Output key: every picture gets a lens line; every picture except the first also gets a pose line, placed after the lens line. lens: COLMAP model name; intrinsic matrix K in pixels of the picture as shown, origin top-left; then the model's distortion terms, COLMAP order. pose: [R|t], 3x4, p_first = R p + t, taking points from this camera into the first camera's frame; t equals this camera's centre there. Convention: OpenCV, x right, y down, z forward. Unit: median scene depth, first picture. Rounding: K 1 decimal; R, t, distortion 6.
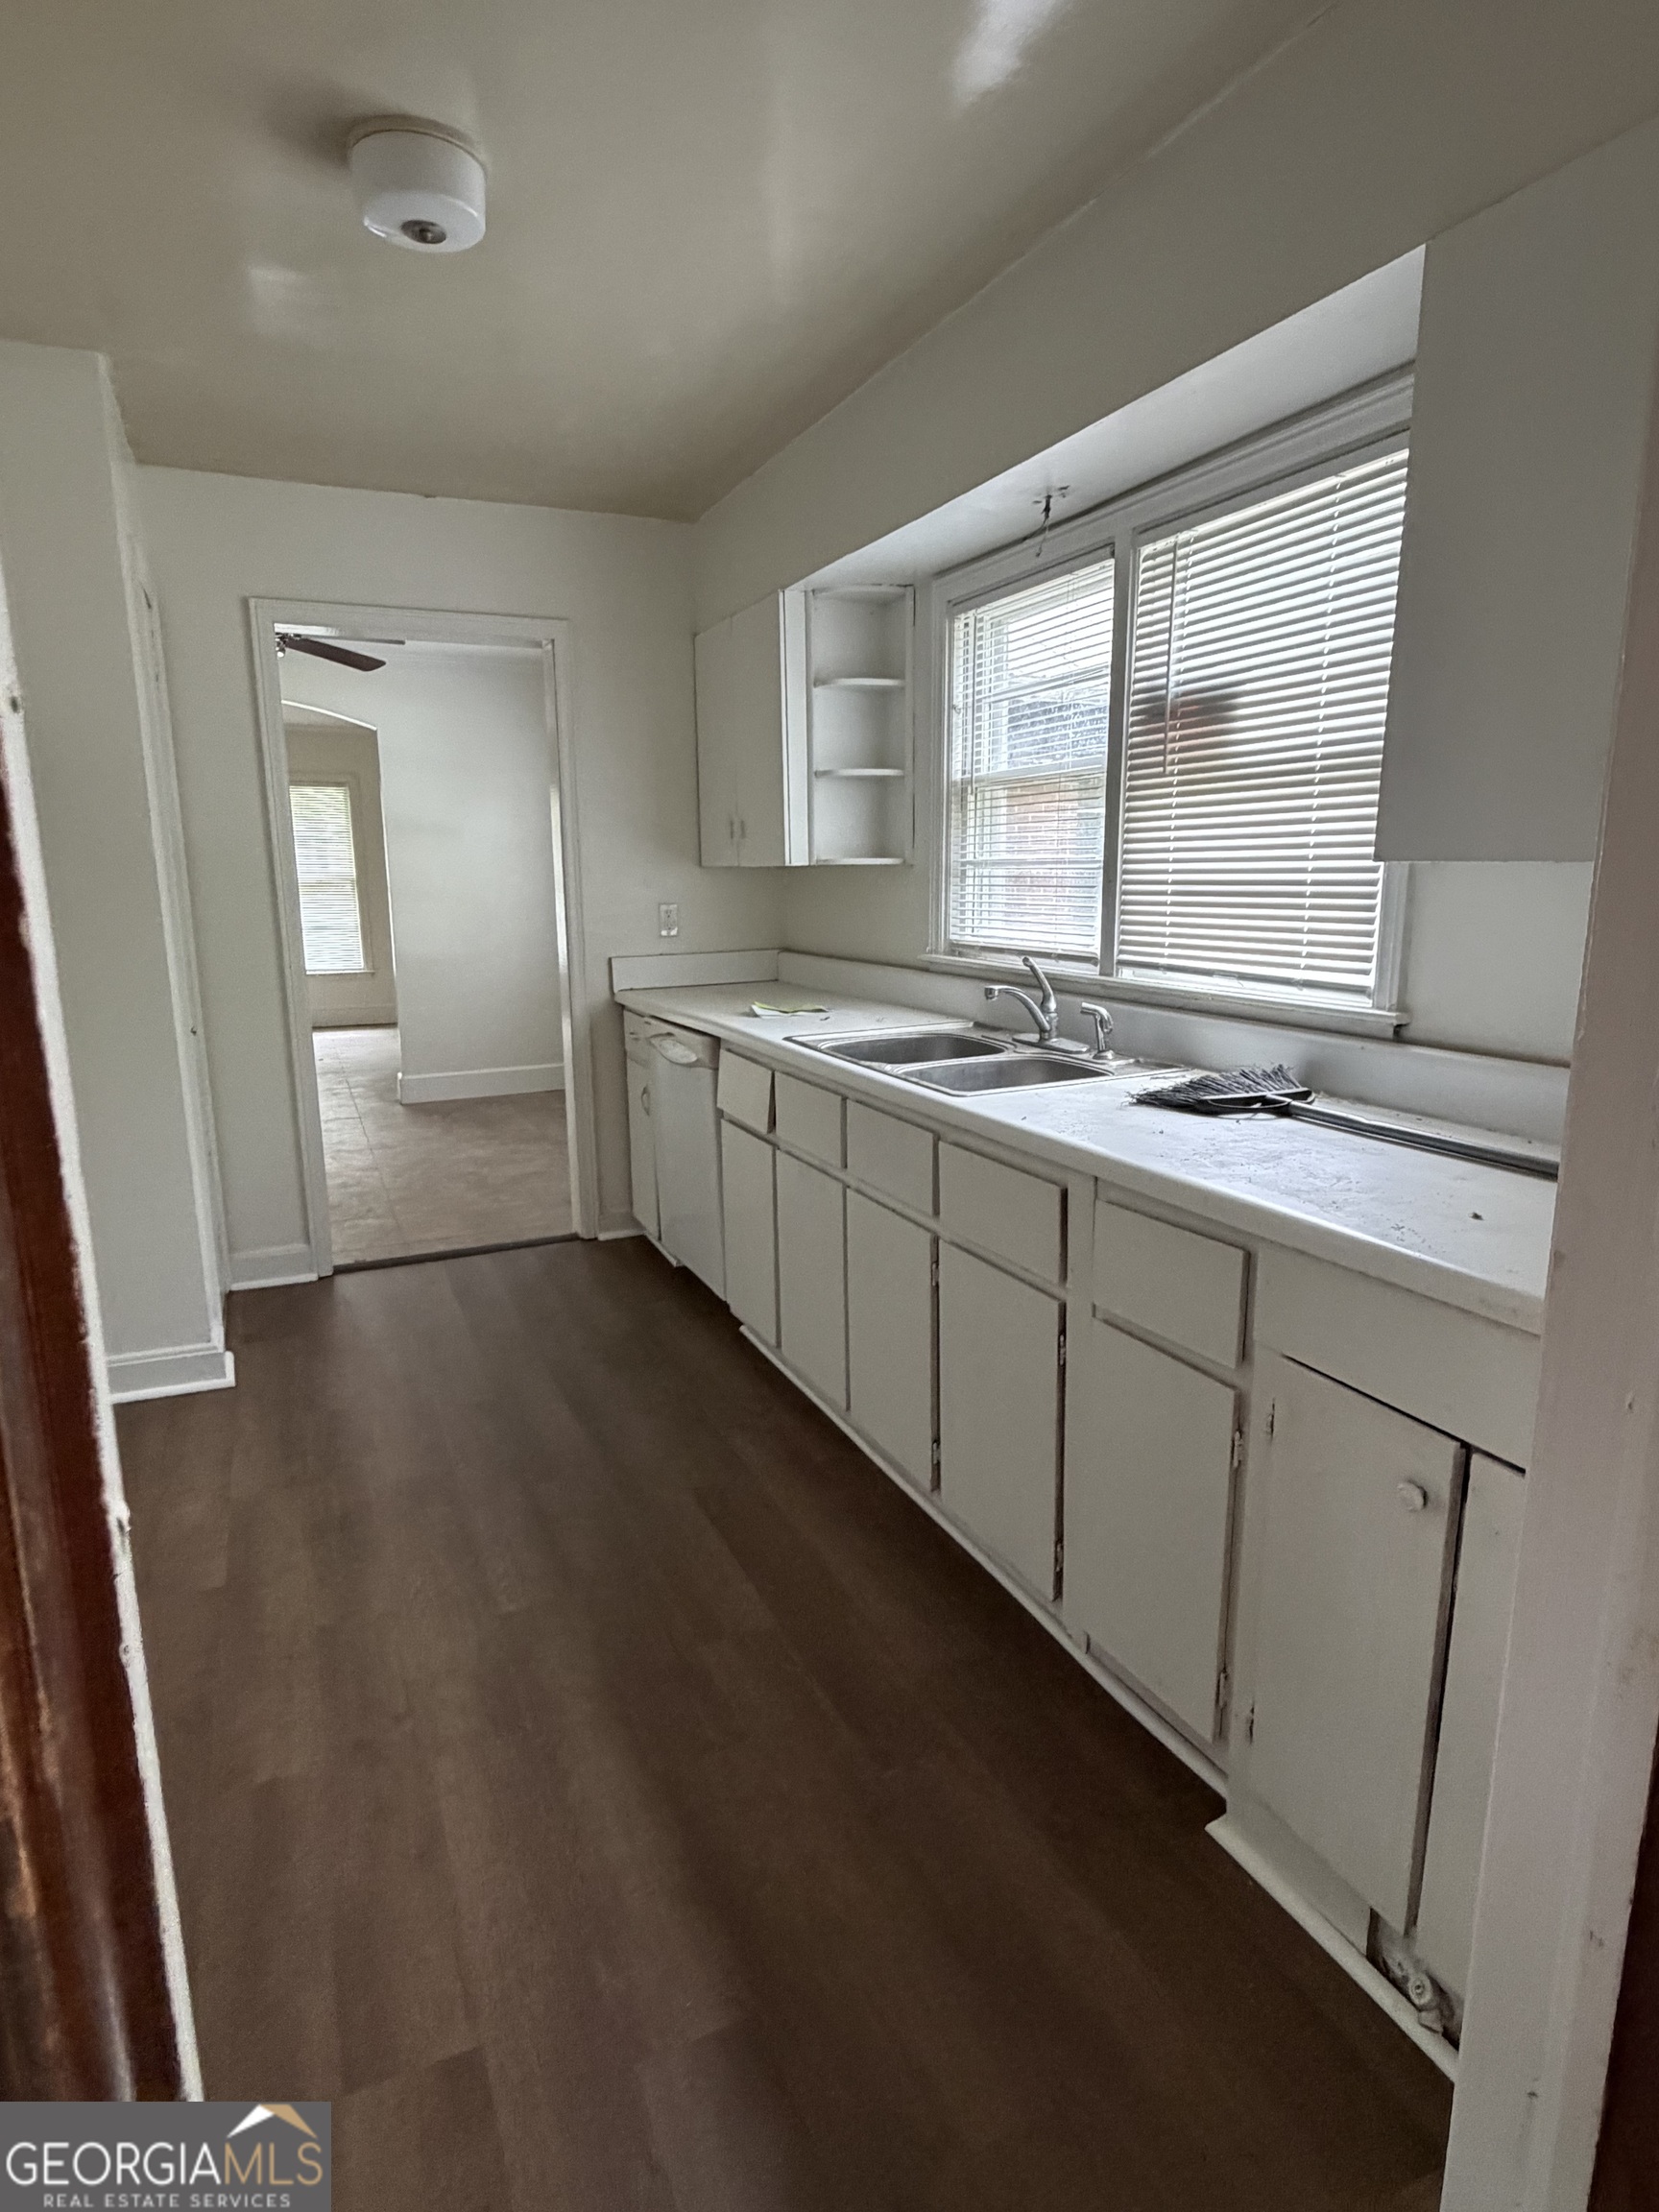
lens RADIAL K [[1182.0, 0, 829.5], [0, 1182.0, 1106.0], [0, 0, 1]] dist [-0.001106, -0.000313]
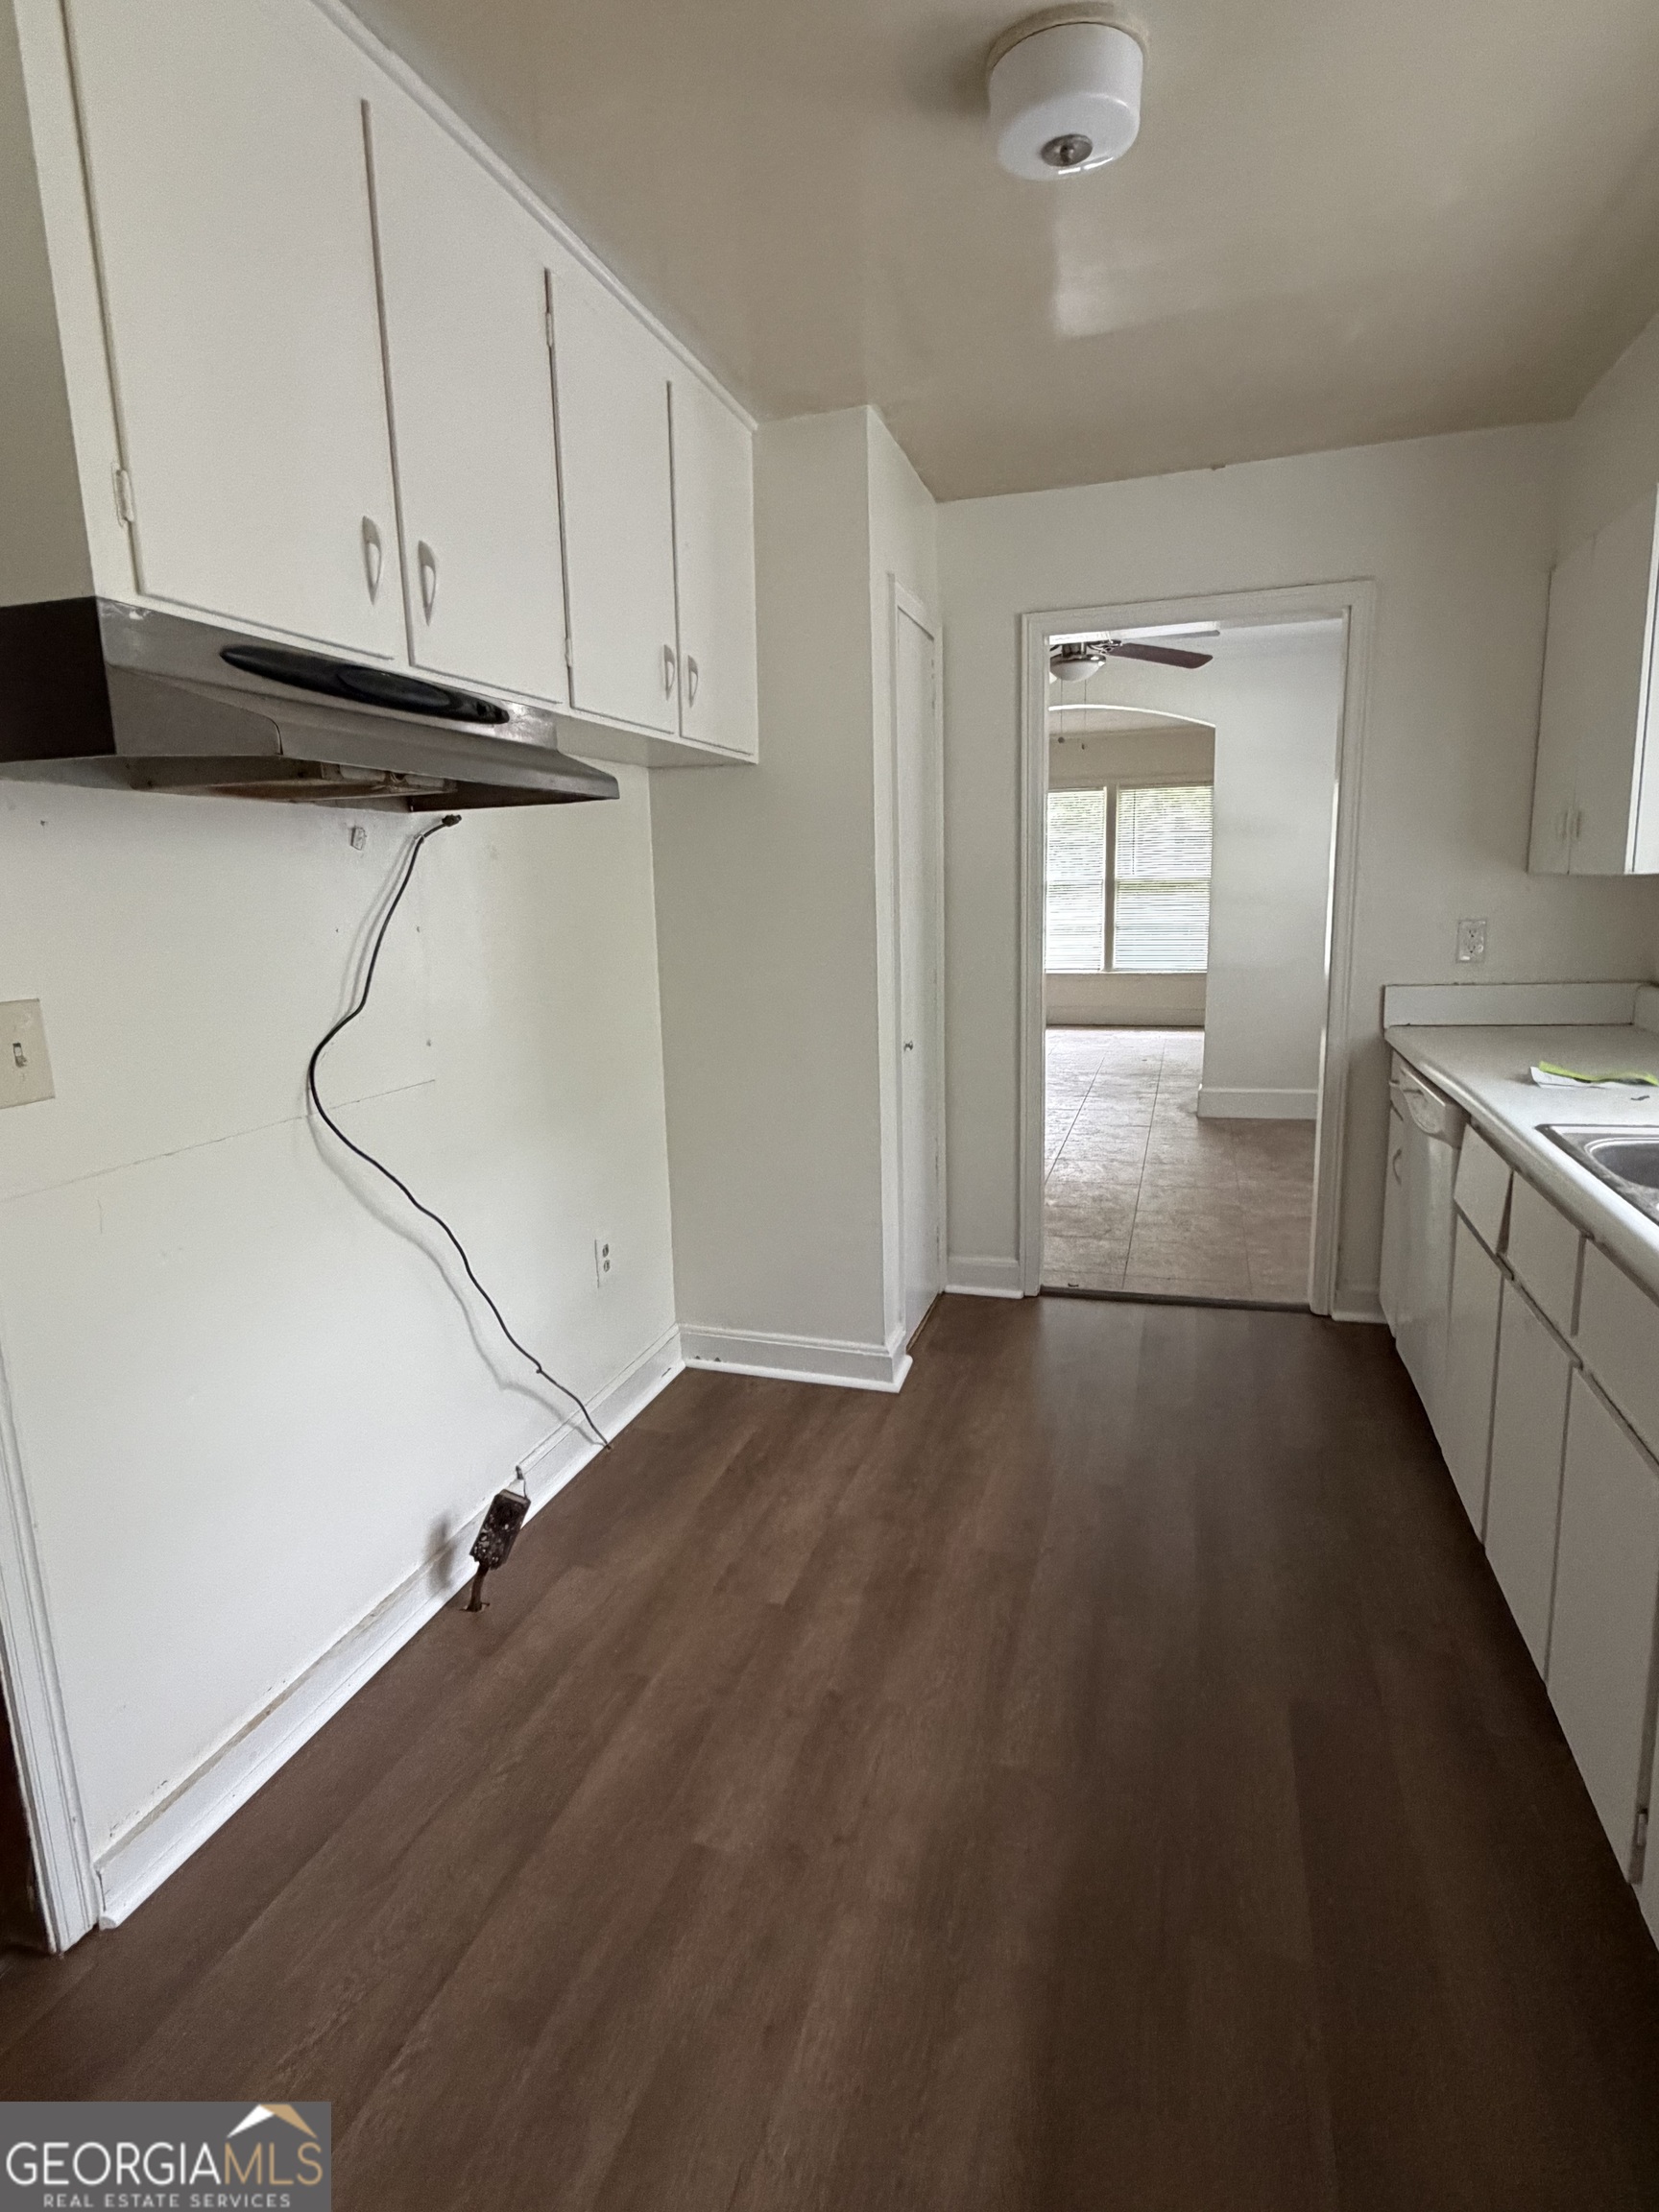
lens RADIAL K [[1182.9, 0, 838.5], [0, 1182.9, 1109.0], [0, 0, 1]] dist [-0.000885, -0.000800]
pose [[0.748683, 0.113601, -0.653122, 0.113997], [-0.106821, 0.993007, 0.050268, -0.060664], [0.654265, 0.032132, 0.755583, 0.194819]]
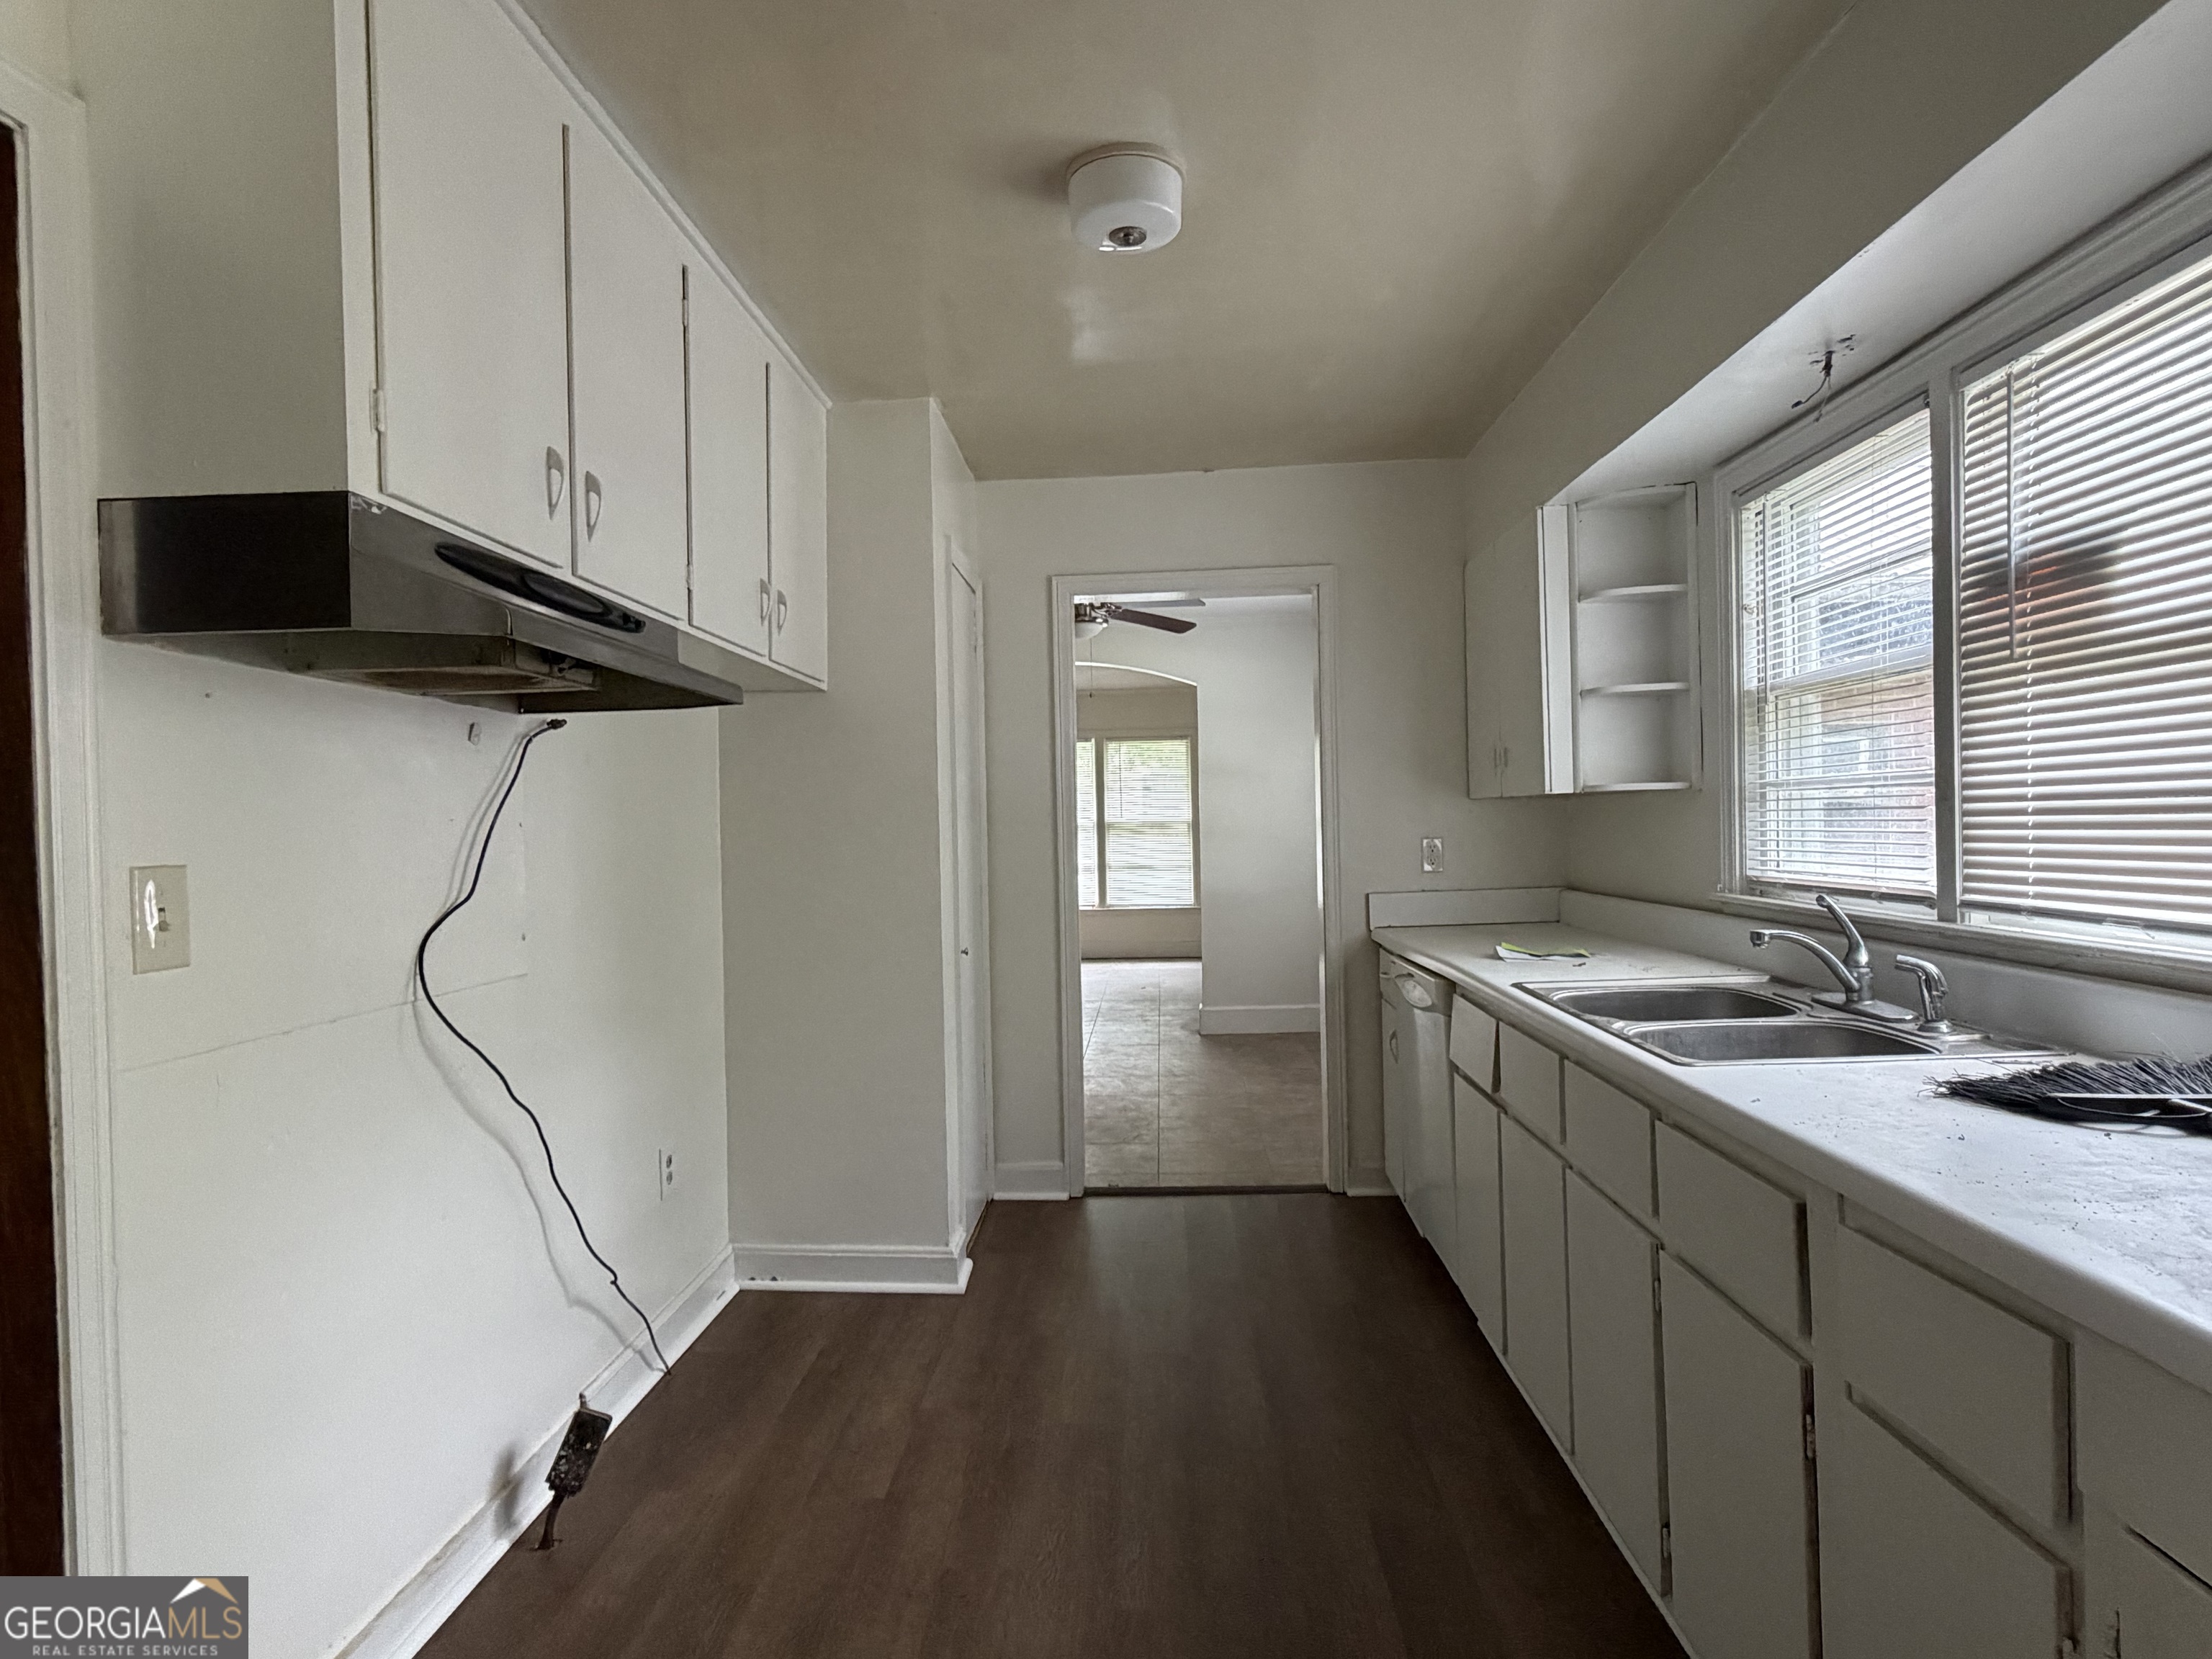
lens RADIAL K [[1182.0, 0, 1112.2], [0, 1182.0, 836.4], [0, 0, 1]] dist [-0.001106, -0.000313]
pose [[0.888858, -0.008456, -0.458104, 0.103808], [-0.072854, 0.984501, -0.159530, -0.003803], [0.452353, 0.175175, 0.874466, 0.083614]]
